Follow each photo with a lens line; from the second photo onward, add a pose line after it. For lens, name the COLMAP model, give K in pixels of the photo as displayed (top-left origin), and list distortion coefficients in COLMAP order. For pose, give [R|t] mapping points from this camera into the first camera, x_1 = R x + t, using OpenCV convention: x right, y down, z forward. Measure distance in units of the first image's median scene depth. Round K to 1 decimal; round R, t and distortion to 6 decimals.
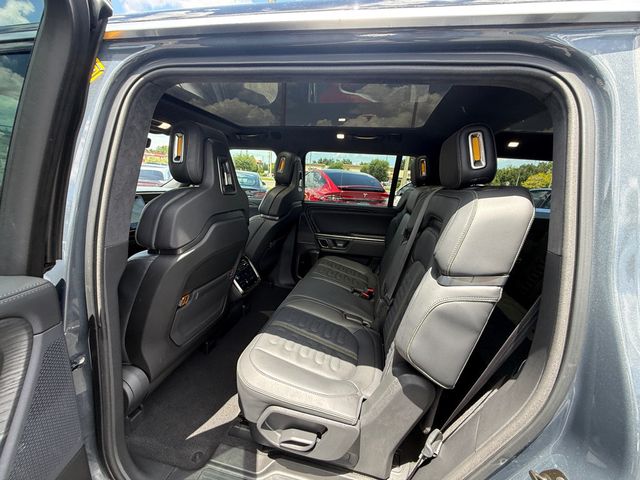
lens RADIAL K [[257.5, 0, 320.3], [0, 257.5, 239.4], [0, 0, 1]] dist [-0.001189, 0.000006]
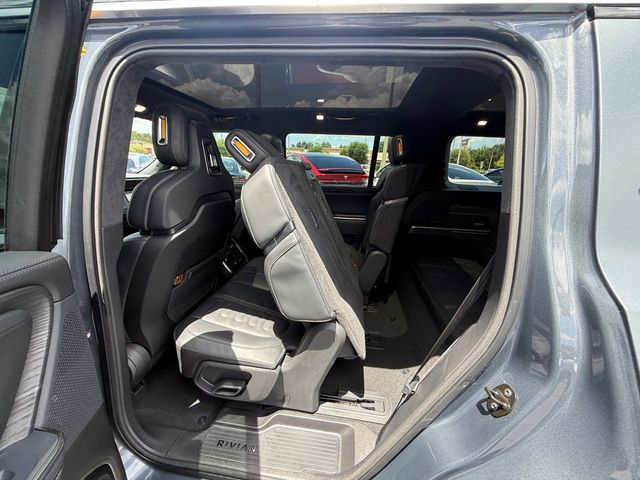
lens RADIAL K [[257.5, 0, 320.8], [0, 257.5, 239.5], [0, 0, 1]] dist [-0.001189, 0.000006]
pose [[0.996677, -0.045130, 0.067817, -0.022408], [0.041190, 0.997442, 0.058420, 0.054496], [-0.070280, -0.055432, 0.995986, -0.105300]]
